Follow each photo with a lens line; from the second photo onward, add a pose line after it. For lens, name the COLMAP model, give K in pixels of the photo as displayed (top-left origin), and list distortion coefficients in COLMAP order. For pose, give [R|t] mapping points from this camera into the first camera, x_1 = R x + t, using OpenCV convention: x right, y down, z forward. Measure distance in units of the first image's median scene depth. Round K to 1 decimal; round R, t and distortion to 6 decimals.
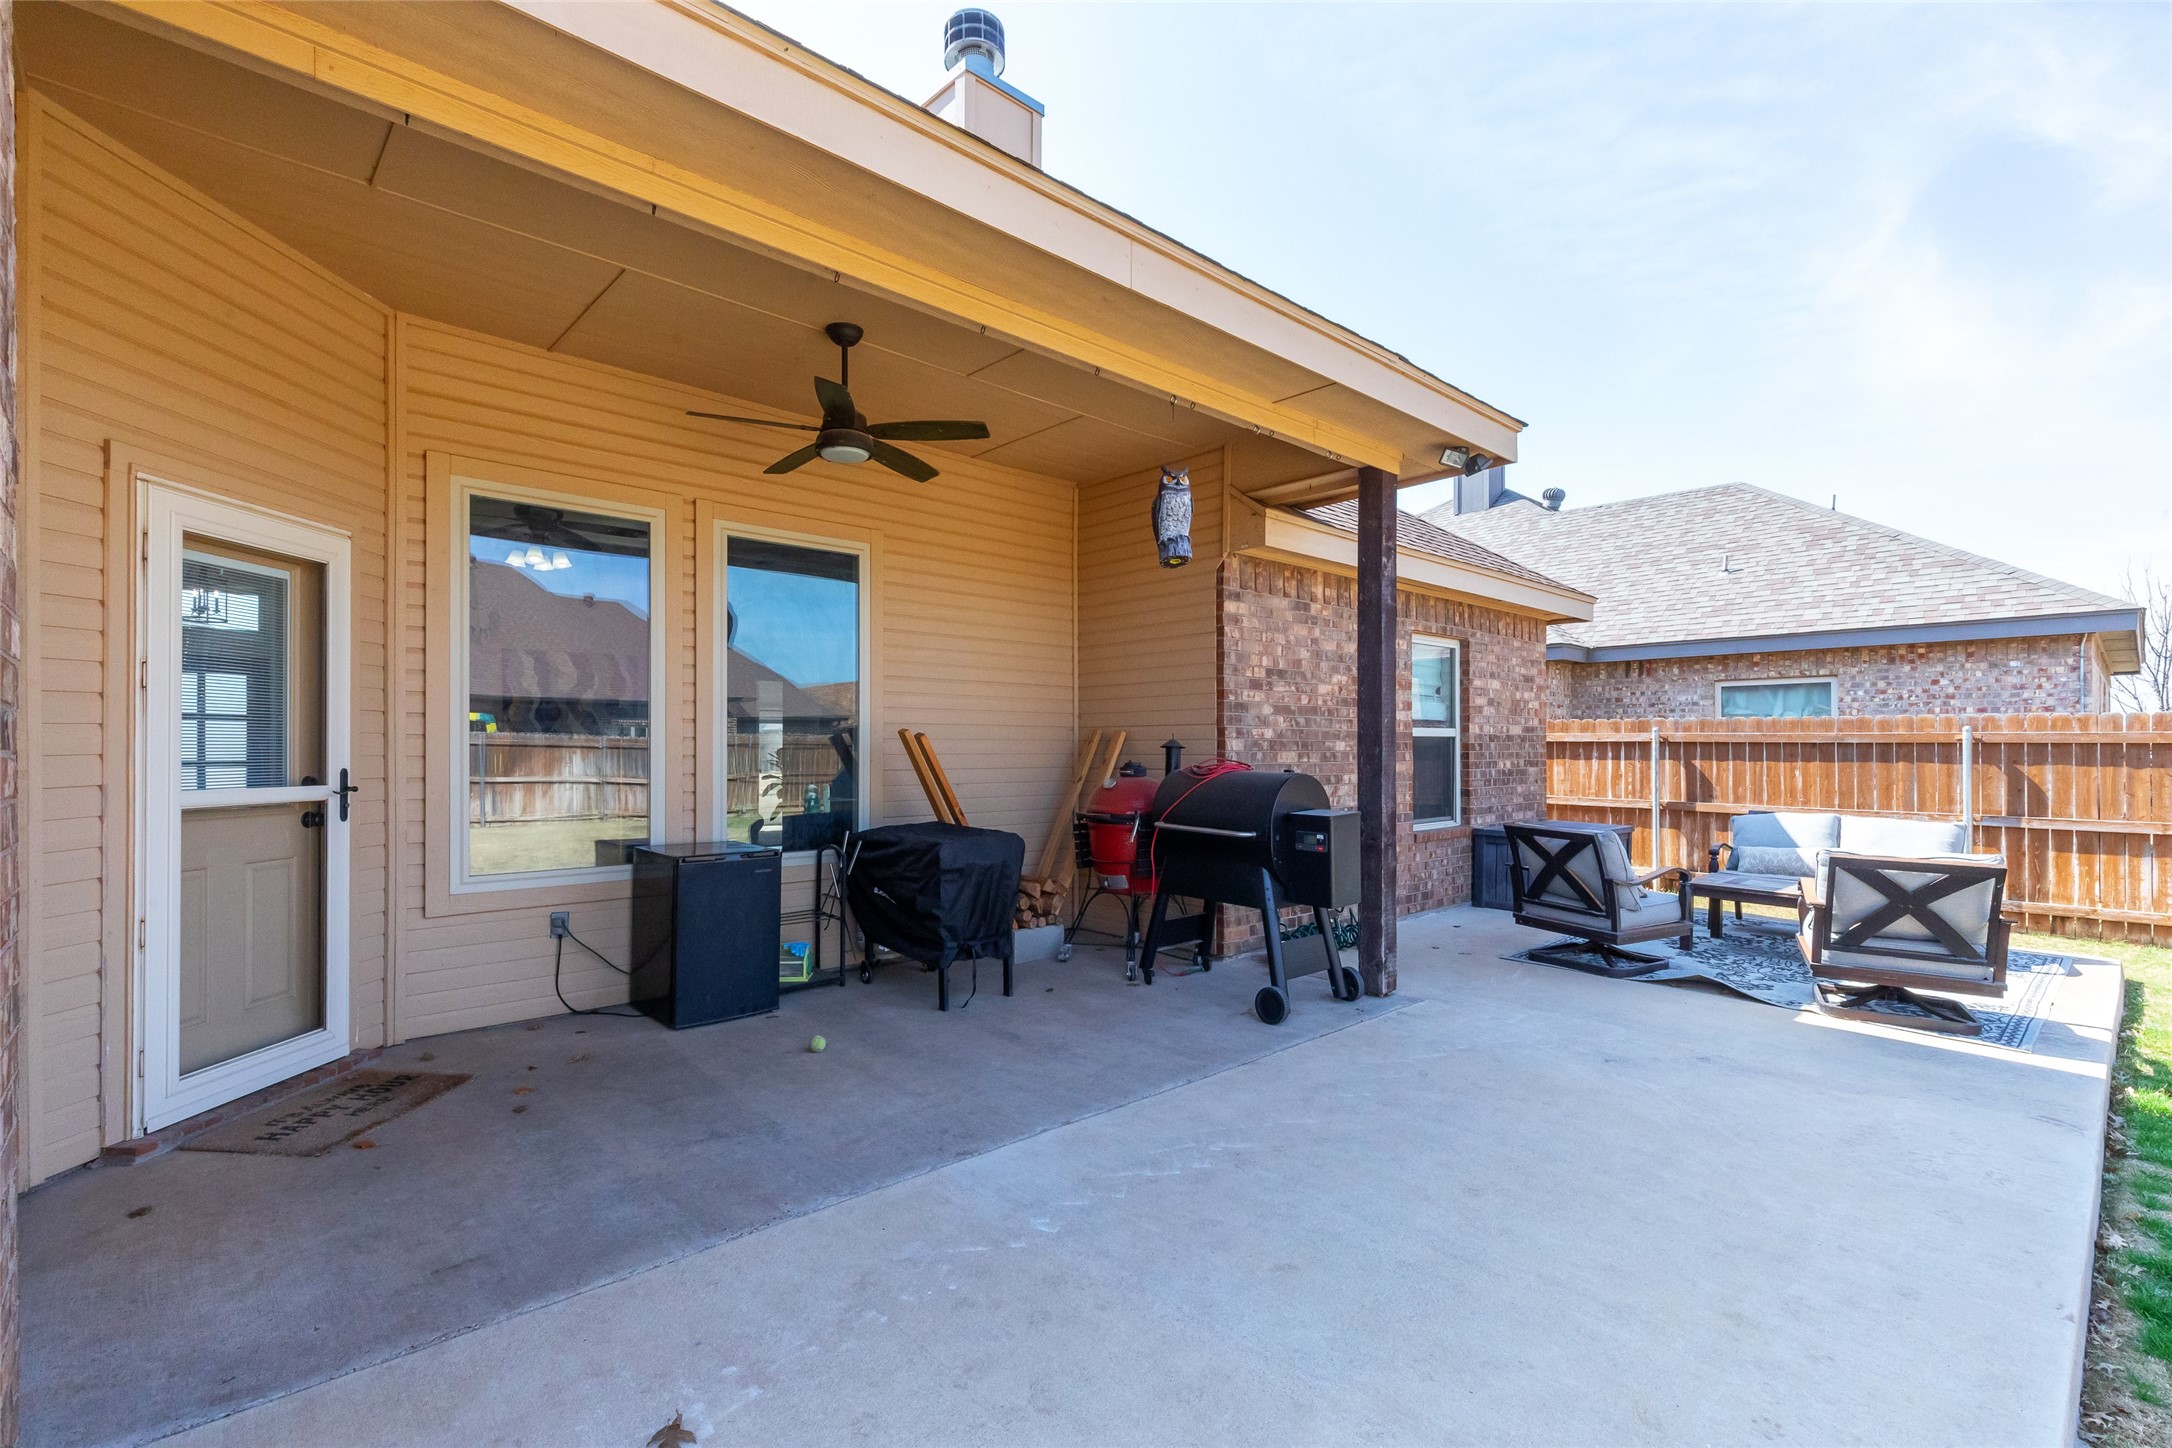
lens RADIAL K [[1021.3, 0, 1085.8], [0, 1021.3, 740.0], [0, 0, 1]] dist [0.004146, 0.000309]
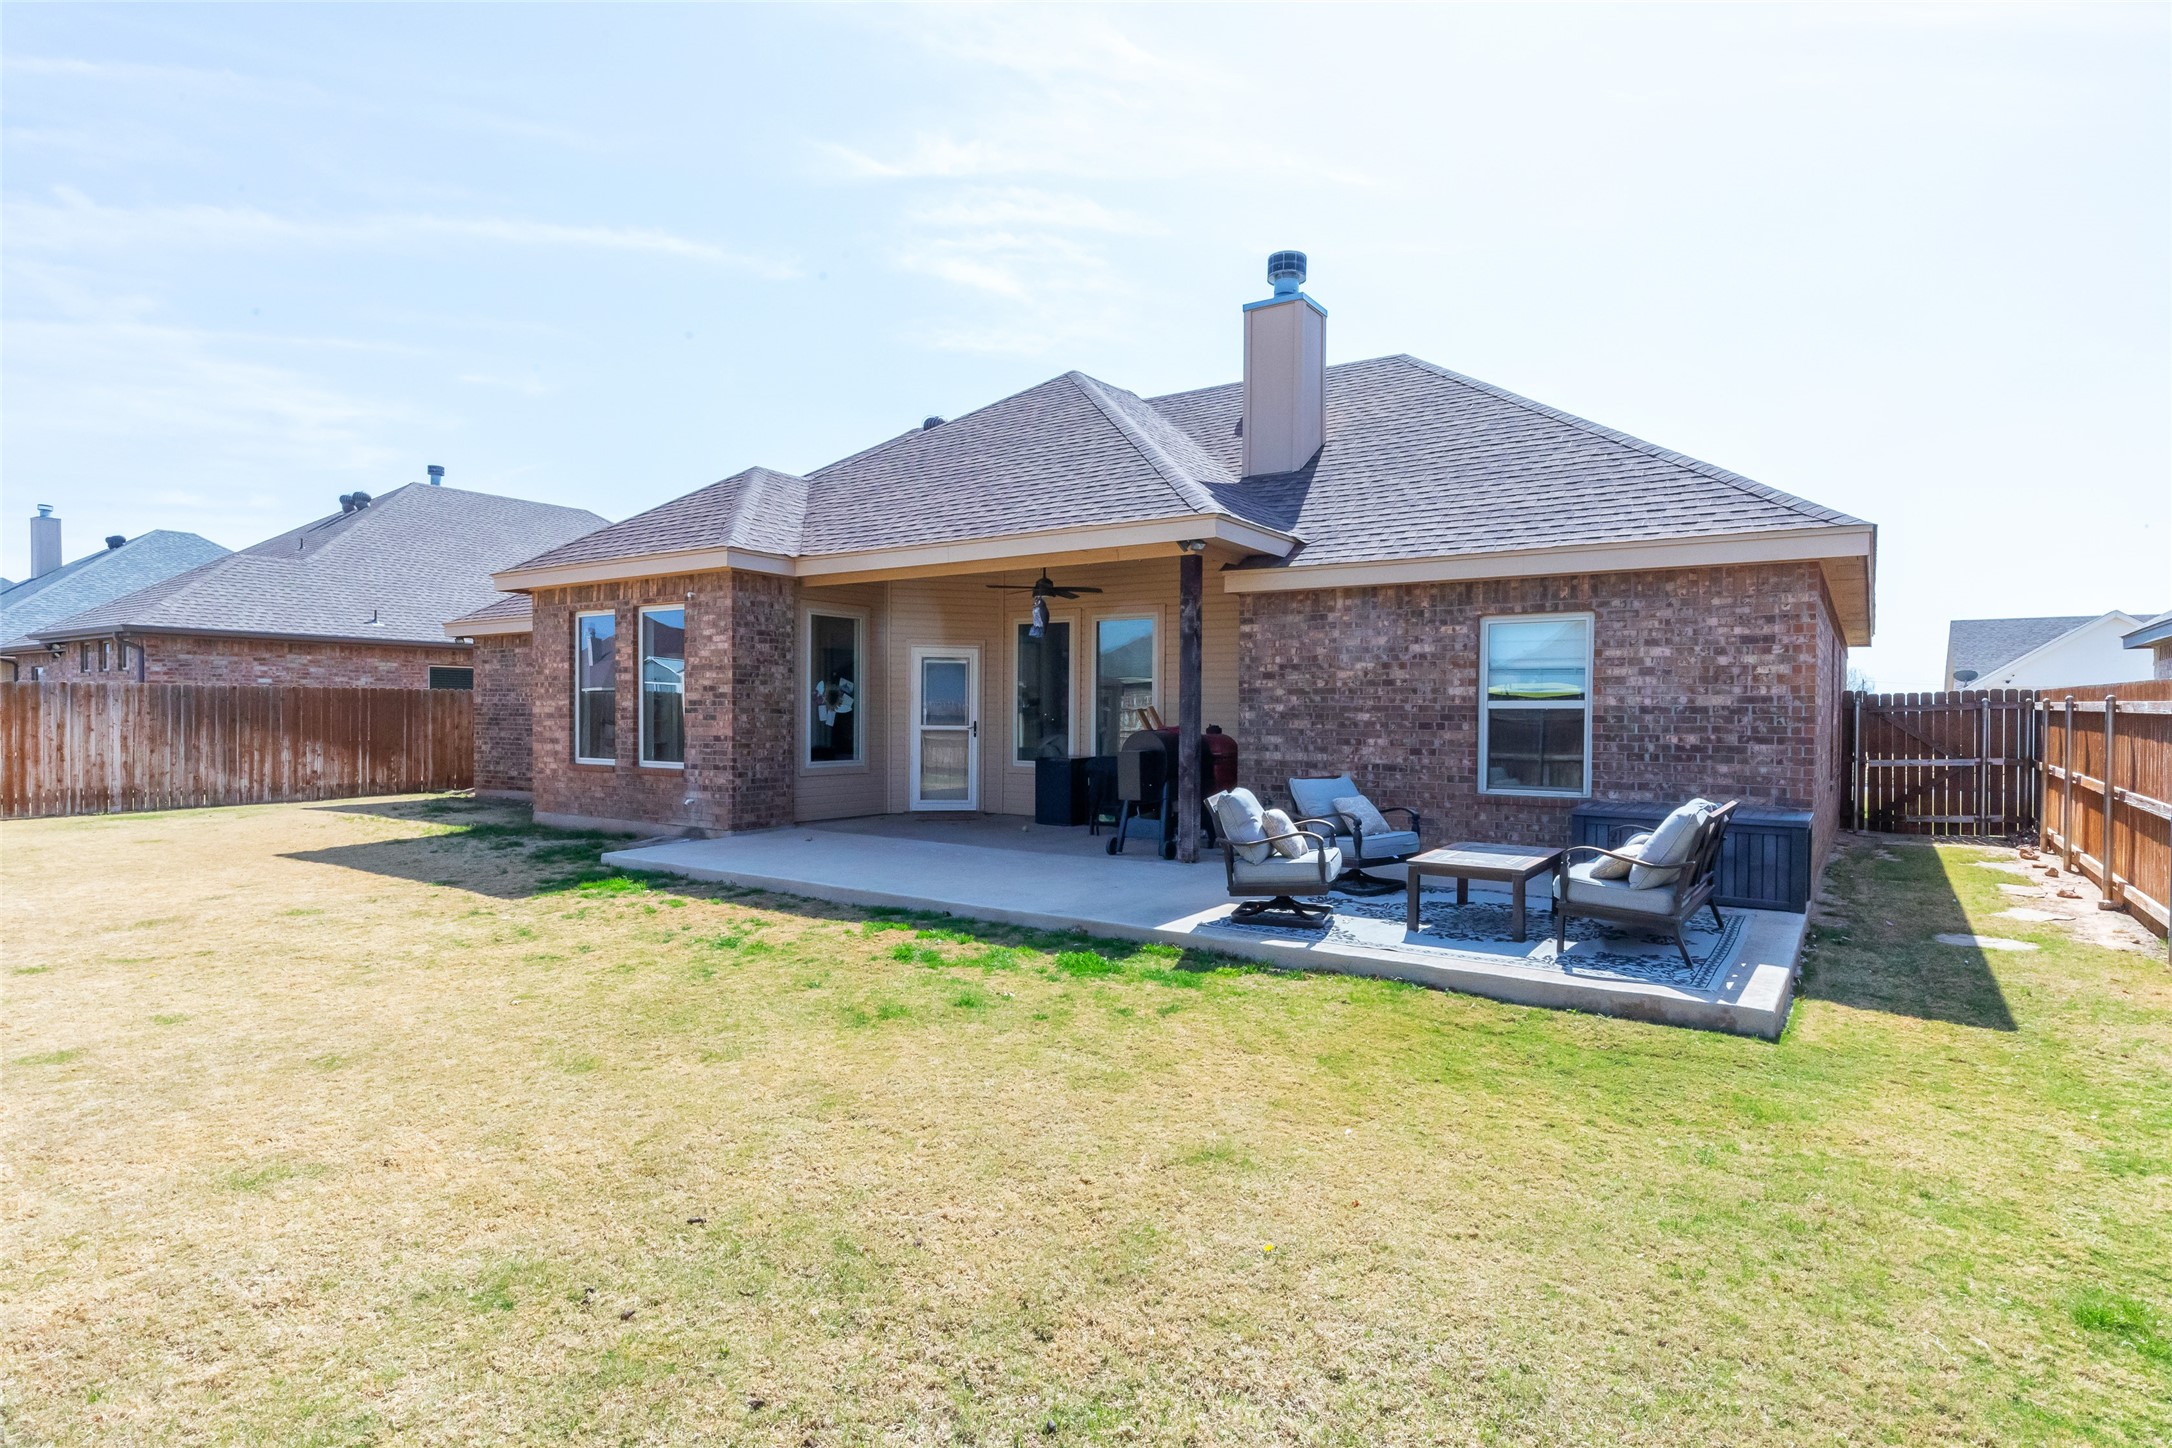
lens RADIAL K [[1187.2, 0, 1089.3], [0, 1187.2, 733.8], [0, 0, 1]] dist [0.003172, -0.000404]
pose [[0.190984, 0.018025, -0.981428, 1.148145], [0.000346, 0.999830, 0.018430, -0.000245], [0.981593, -0.003859, 0.190945, 0.245489]]
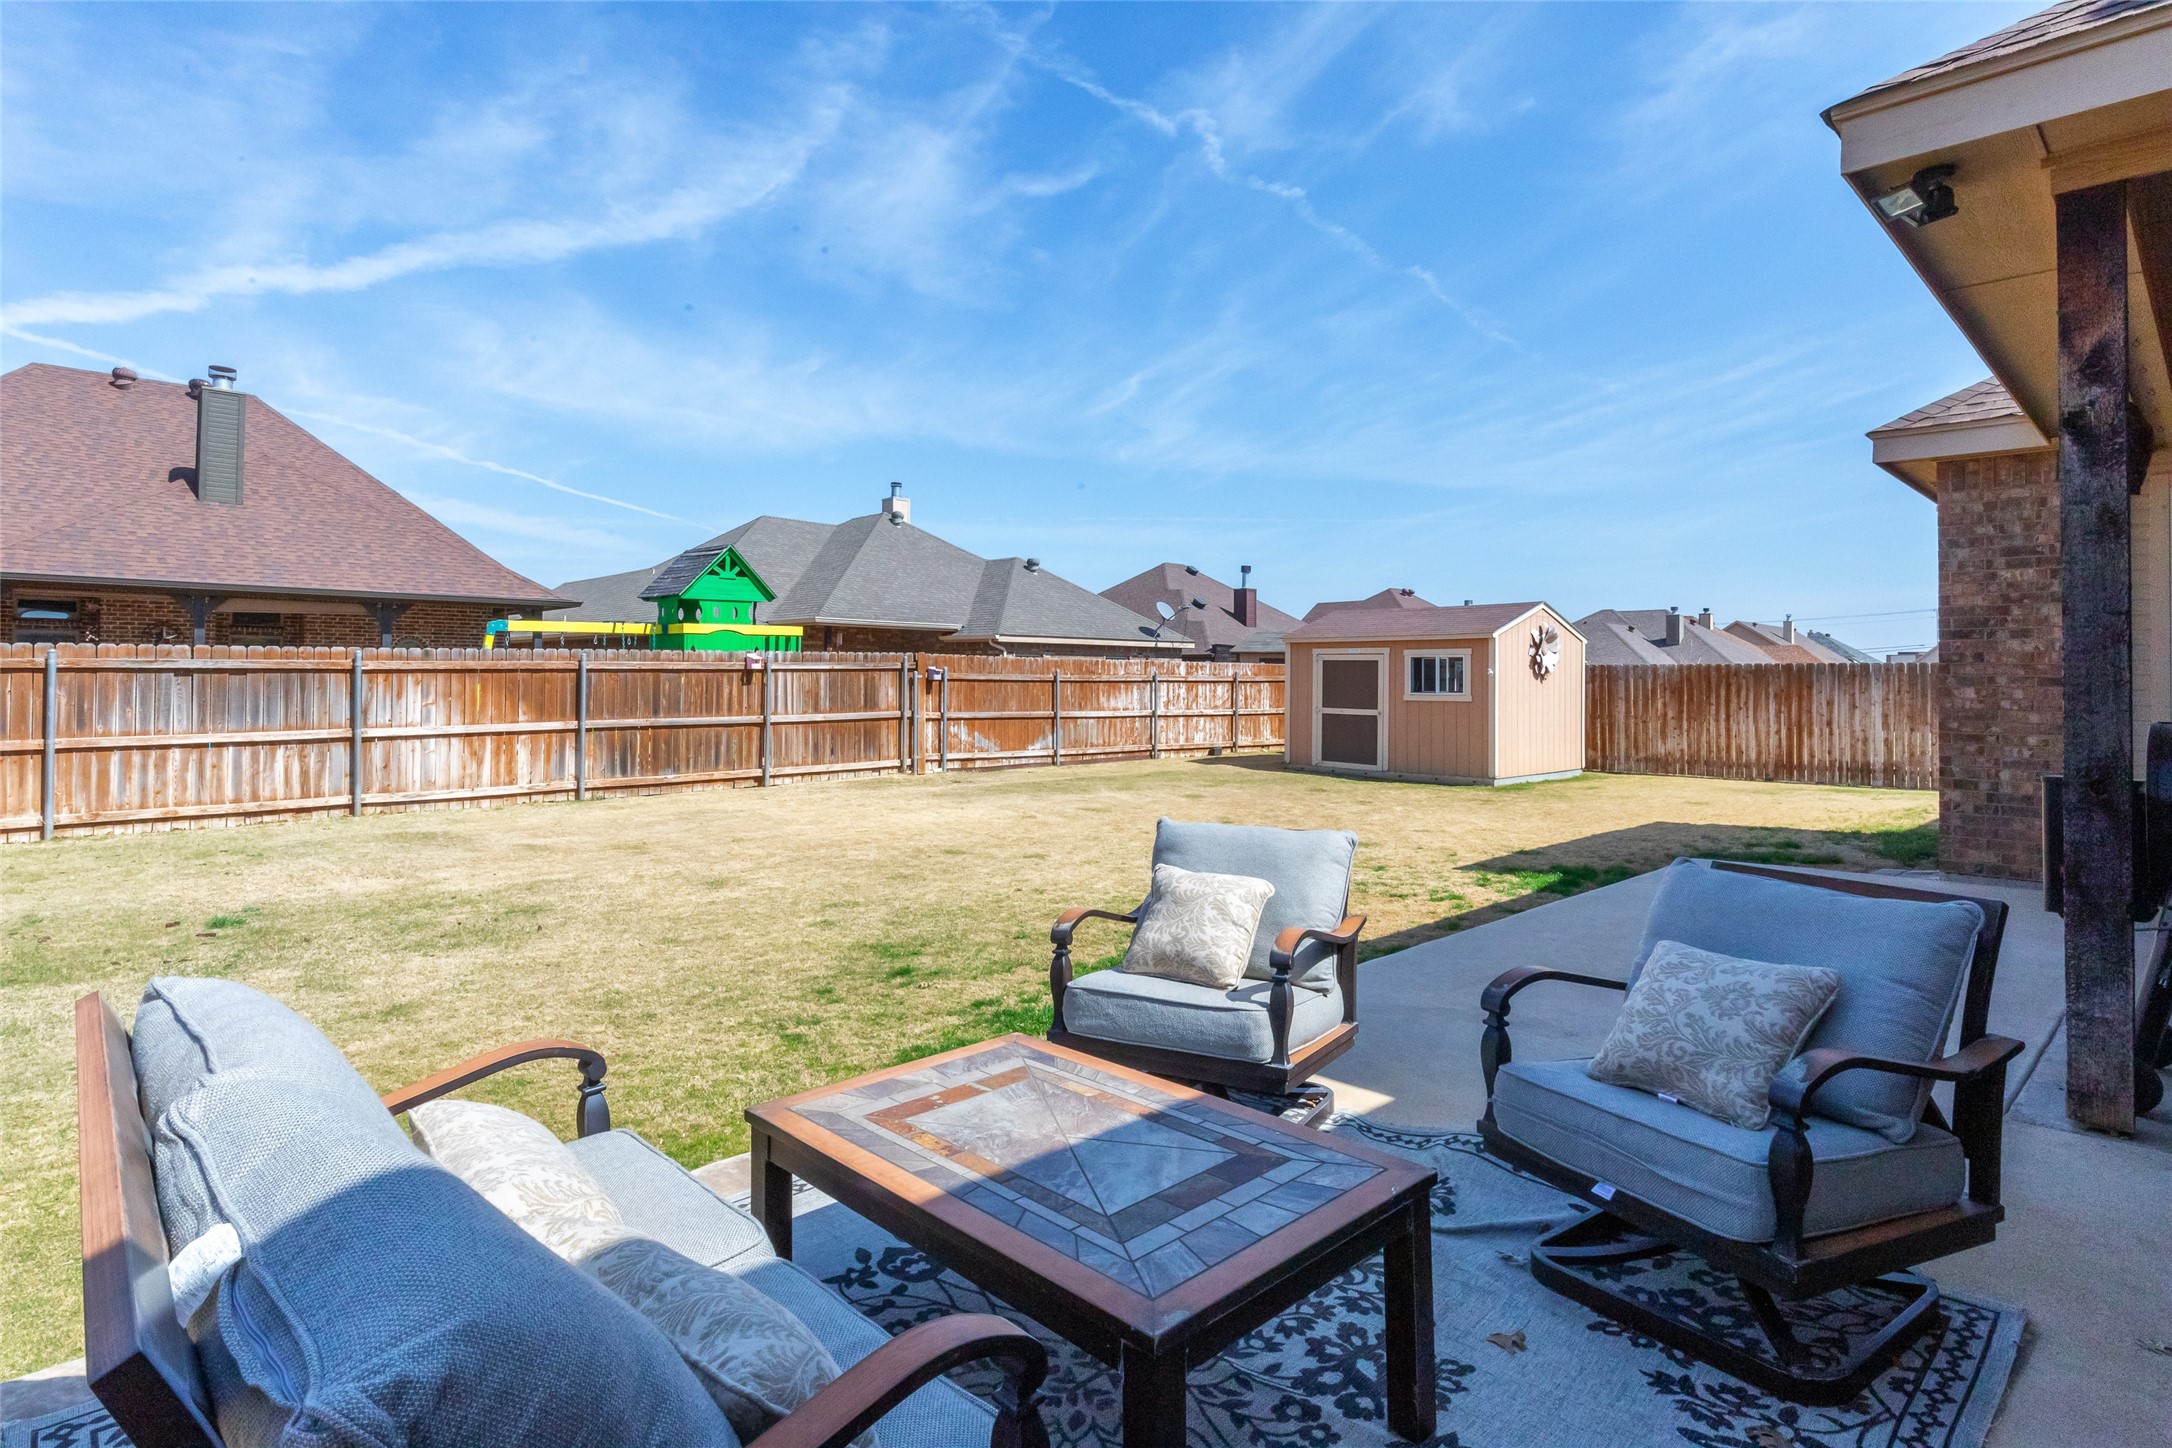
lens RADIAL K [[1133.3, 0, 1086.5], [0, 1133.3, 683.9], [0, 0, 1]] dist [0.002023, 0.000606]
pose [[-0.999933, -0.008974, -0.007258, 0.444728], [-0.008933, 0.999943, -0.005781, 0.009230], [0.007310, -0.005716, -0.999957, 0.854287]]
